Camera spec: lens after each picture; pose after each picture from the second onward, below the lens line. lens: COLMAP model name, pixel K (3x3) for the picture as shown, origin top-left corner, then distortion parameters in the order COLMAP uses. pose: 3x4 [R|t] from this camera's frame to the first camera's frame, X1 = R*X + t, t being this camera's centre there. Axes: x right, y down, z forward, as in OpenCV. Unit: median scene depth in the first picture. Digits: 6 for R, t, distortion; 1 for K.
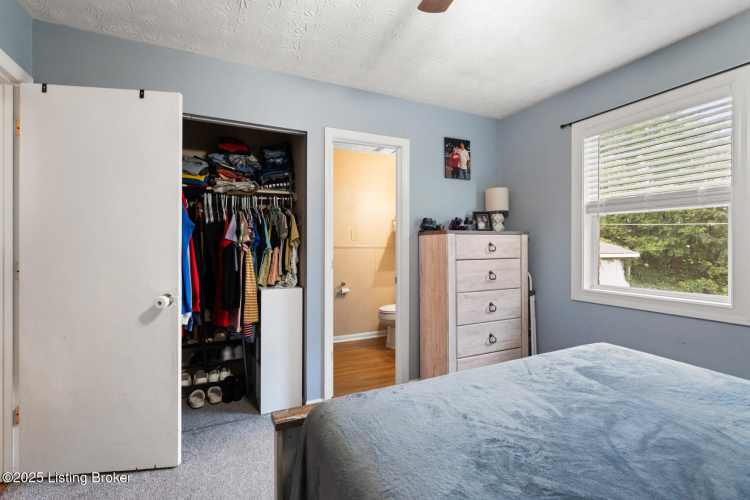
lens RADIAL K [[348.1, 0, 384.9], [0, 348.1, 248.9], [0, 0, 1]] dist [0.002526, 0.000127]
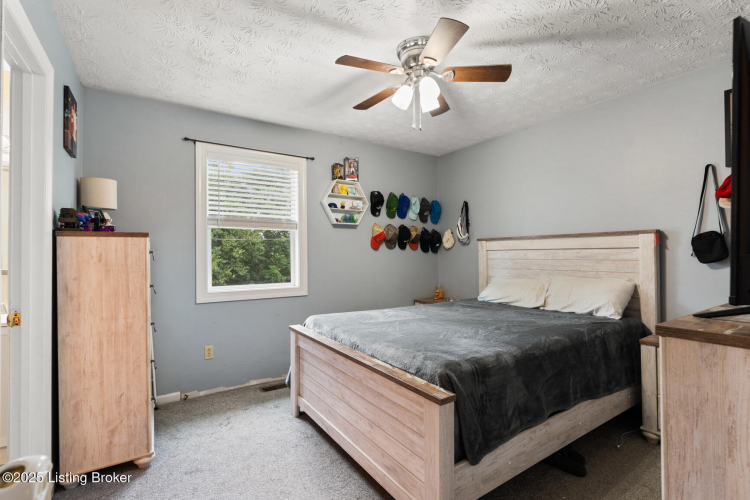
lens RADIAL K [[348.1, 0, 384.9], [0, 348.1, 248.9], [0, 0, 1]] dist [0.002526, 0.000127]
pose [[-0.143101, 0.012758, 0.989626, -0.617752], [0.003304, 0.999917, -0.012413, -0.008045], [-0.989703, 0.001493, -0.143132, 0.573294]]
